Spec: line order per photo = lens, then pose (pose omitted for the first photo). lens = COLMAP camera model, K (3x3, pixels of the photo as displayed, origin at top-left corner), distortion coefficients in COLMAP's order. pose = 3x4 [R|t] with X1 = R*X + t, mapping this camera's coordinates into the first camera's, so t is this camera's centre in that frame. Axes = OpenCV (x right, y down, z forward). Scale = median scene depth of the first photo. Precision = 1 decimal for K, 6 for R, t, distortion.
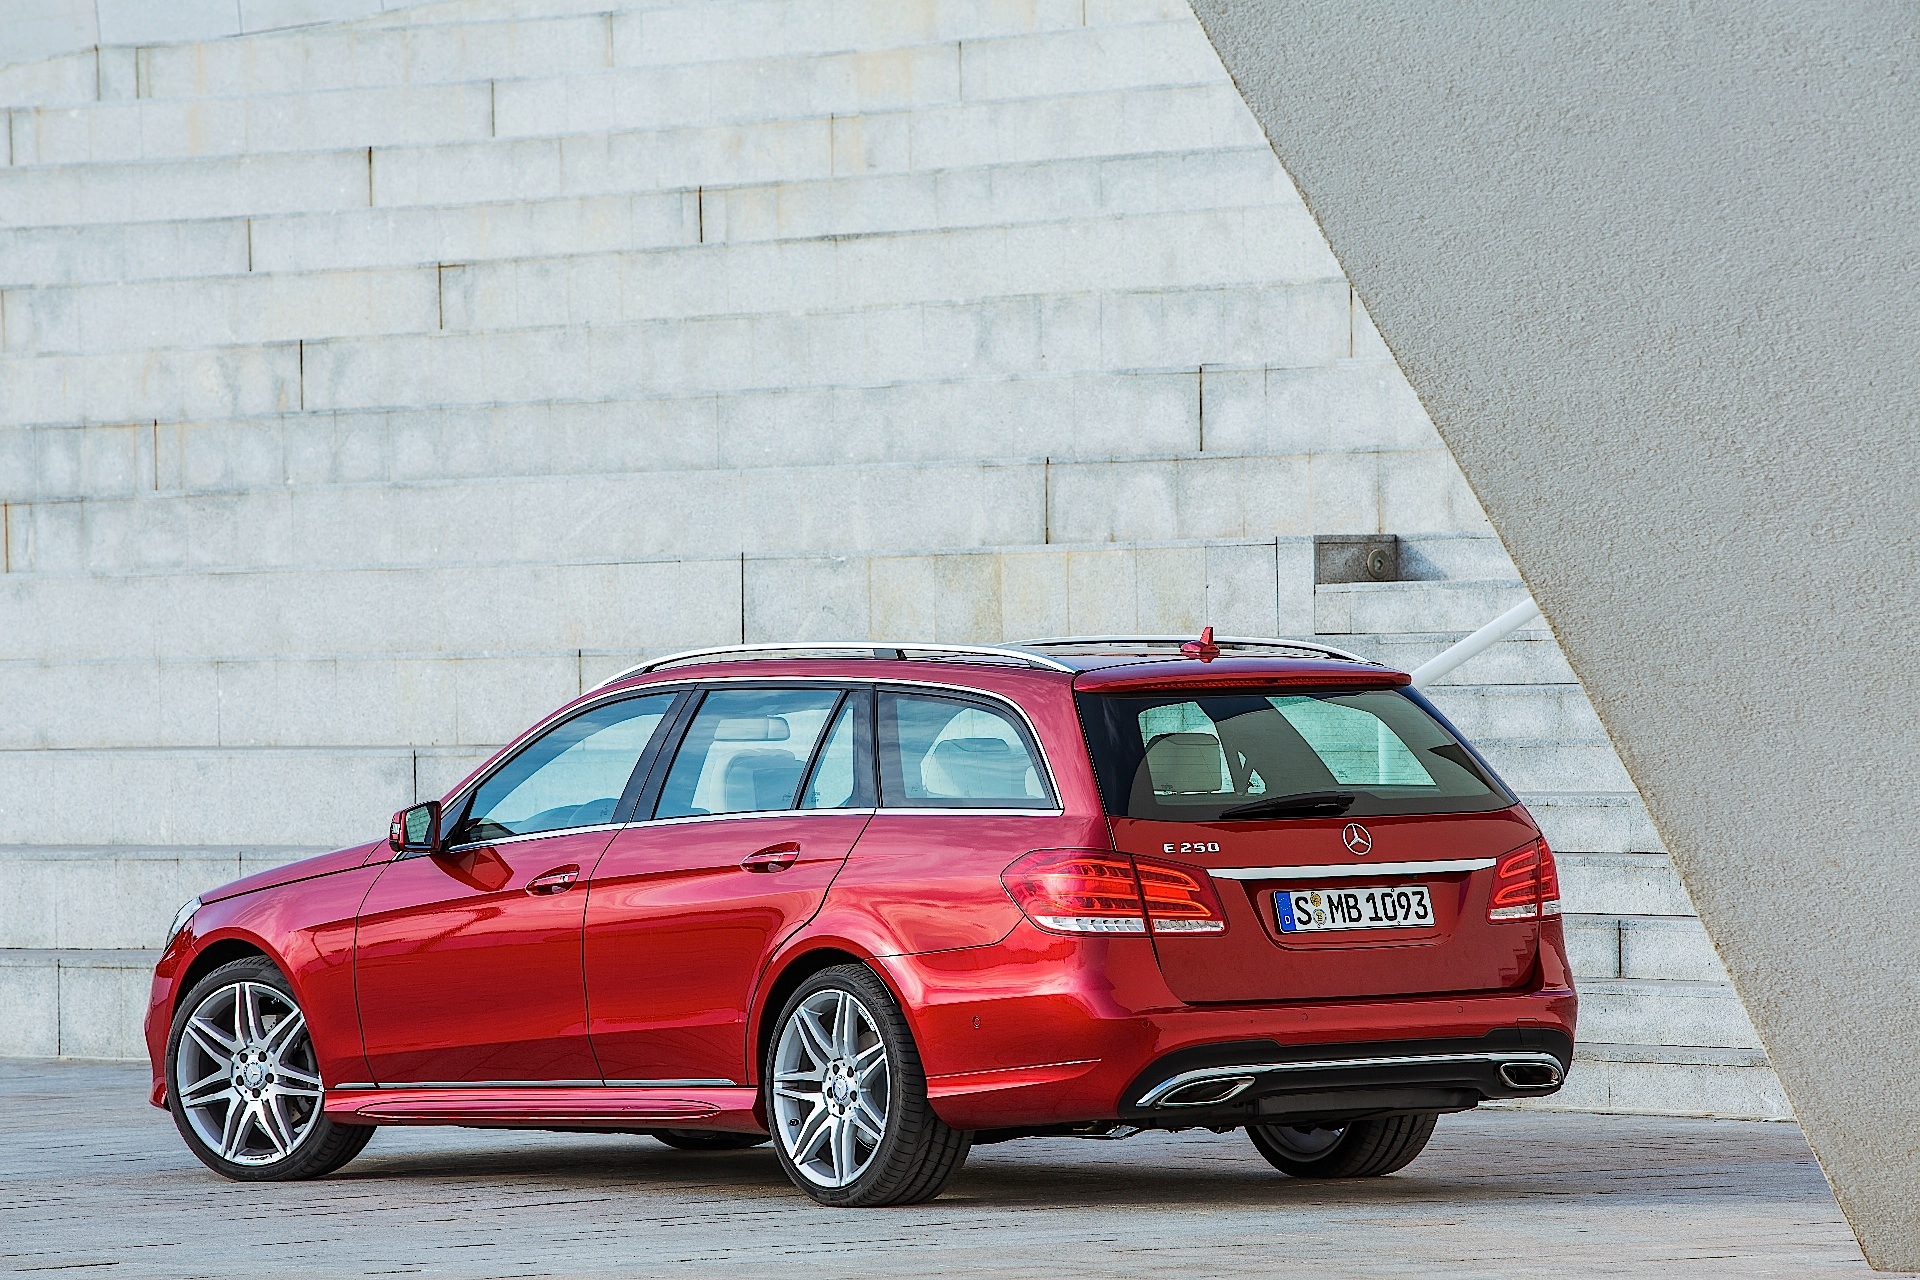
lens RADIAL K [[10649.6, 0, 963.1], [0, 10649.6, 638.9], [0, 0, 1]] dist [1.947370, 0.000000]
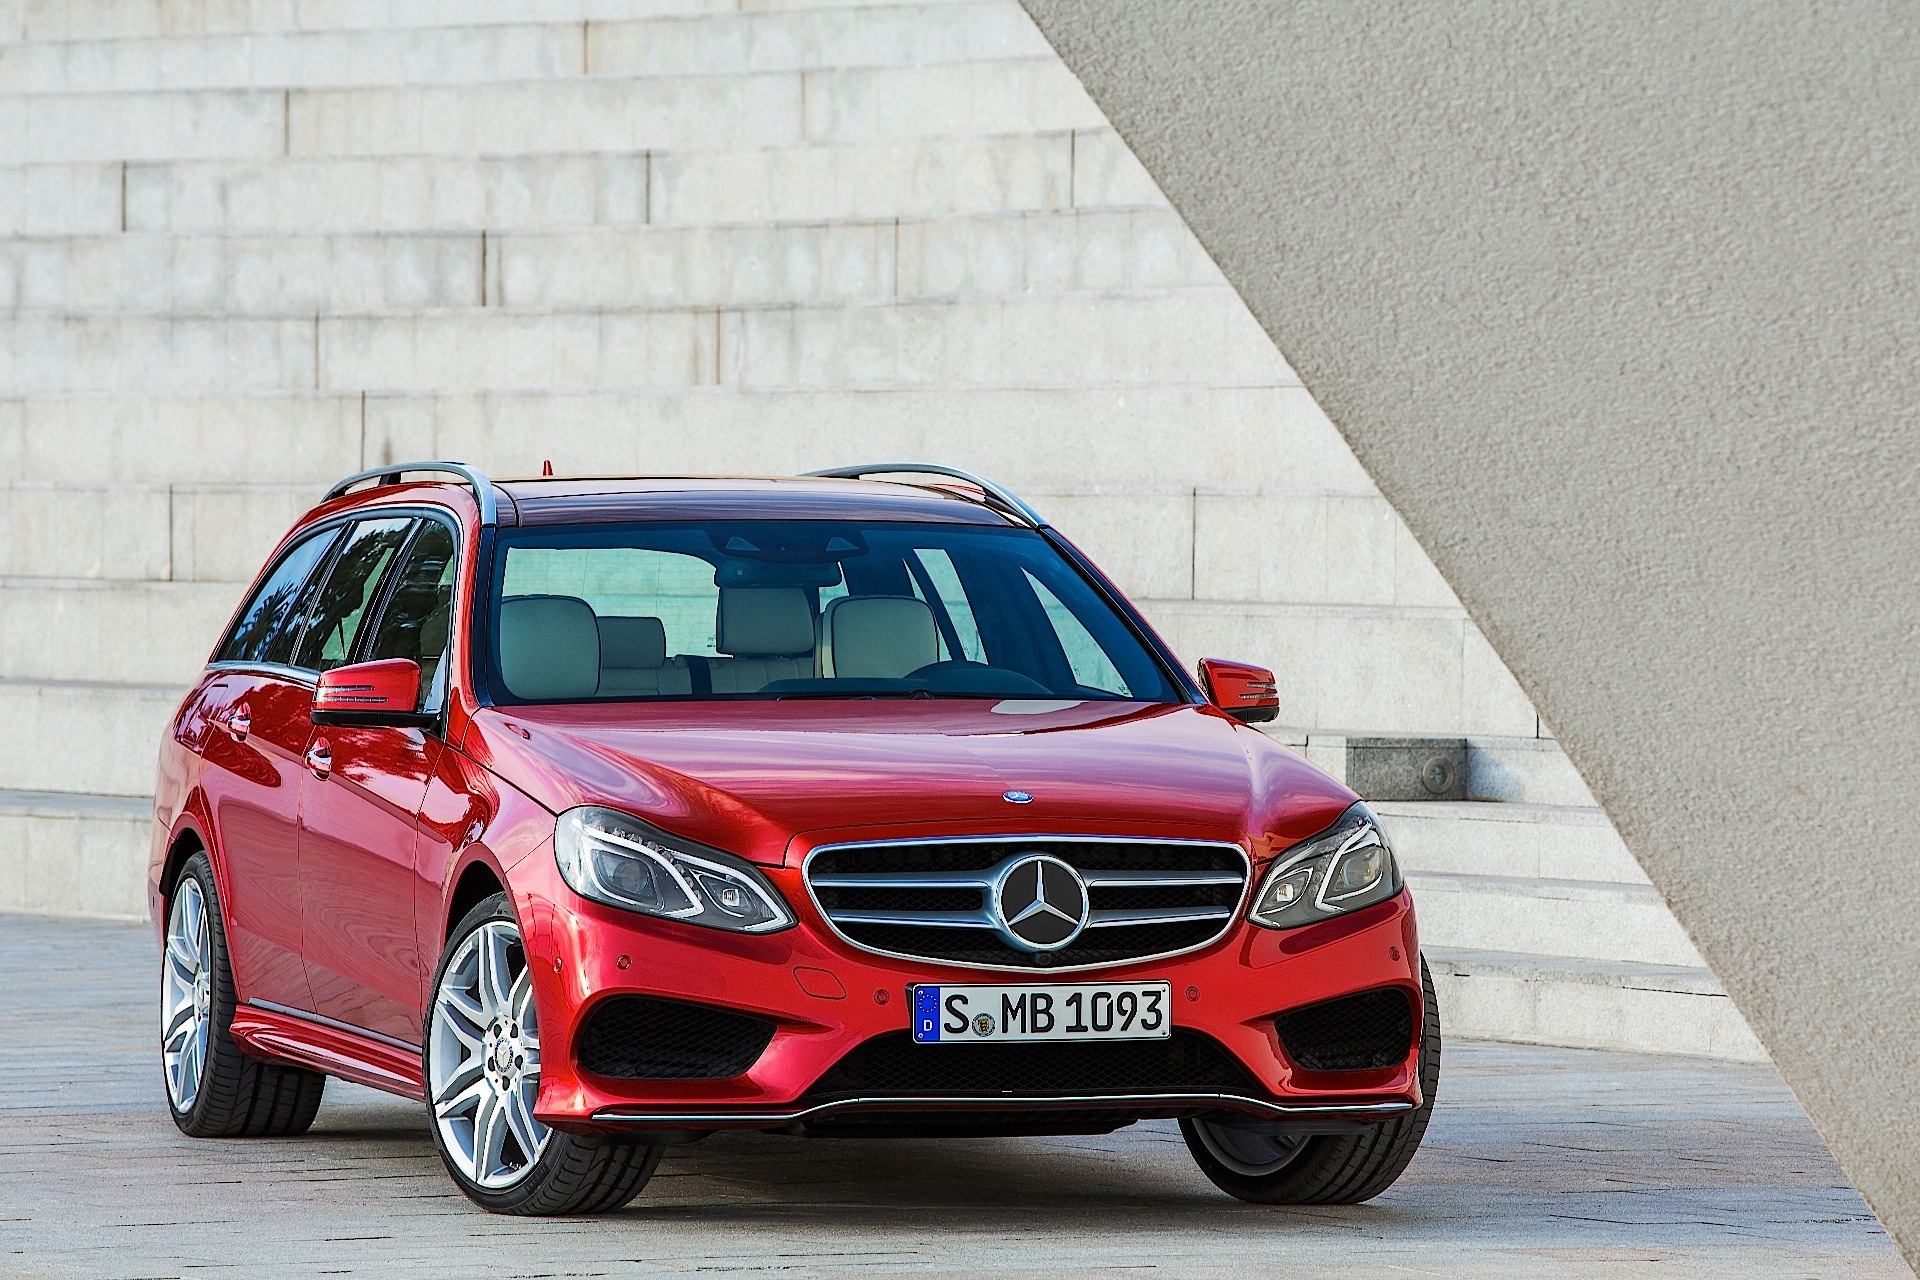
lens RADIAL K [[10649.6, 0, 950.9], [0, 10649.6, 638.7], [0, 0, 1]] dist [1.947370, 0.000000]
pose [[0.987660, 0.029460, -0.153817, 0.121600], [-0.027611, 0.999519, 0.014140, 0.002590], [0.154160, -0.009718, 0.987998, 0.281129]]
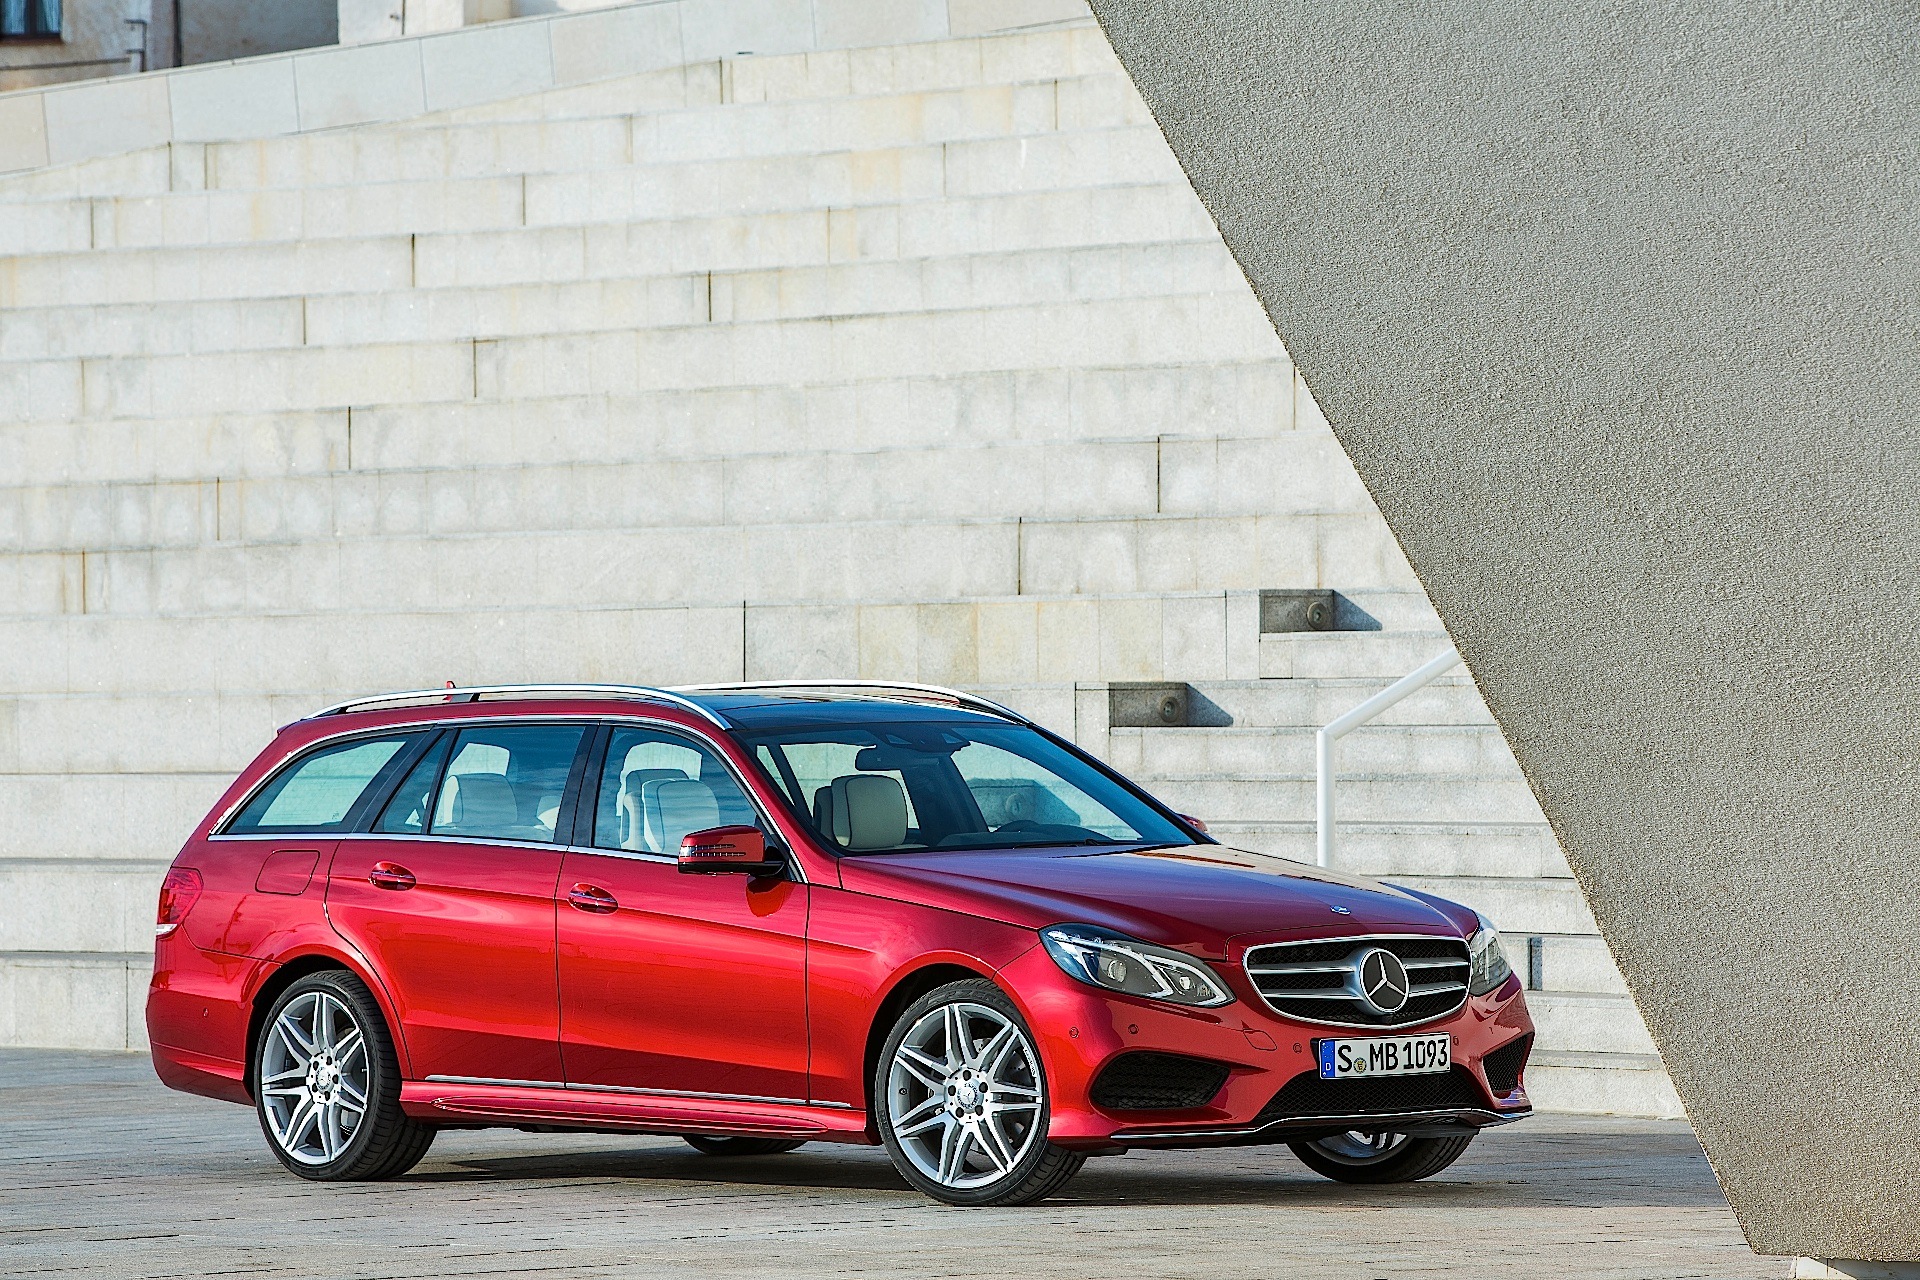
lens RADIAL K [[9264.7, 0, 967.6], [0, 9264.7, 640.6], [0, 0, 1]] dist [1.346125, 0.000000]
pose [[0.999954, 0.008234, 0.004945, -0.004263], [-0.008216, 0.999959, -0.003819, -0.000819], [-0.004976, 0.003779, 0.999980, 0.066191]]
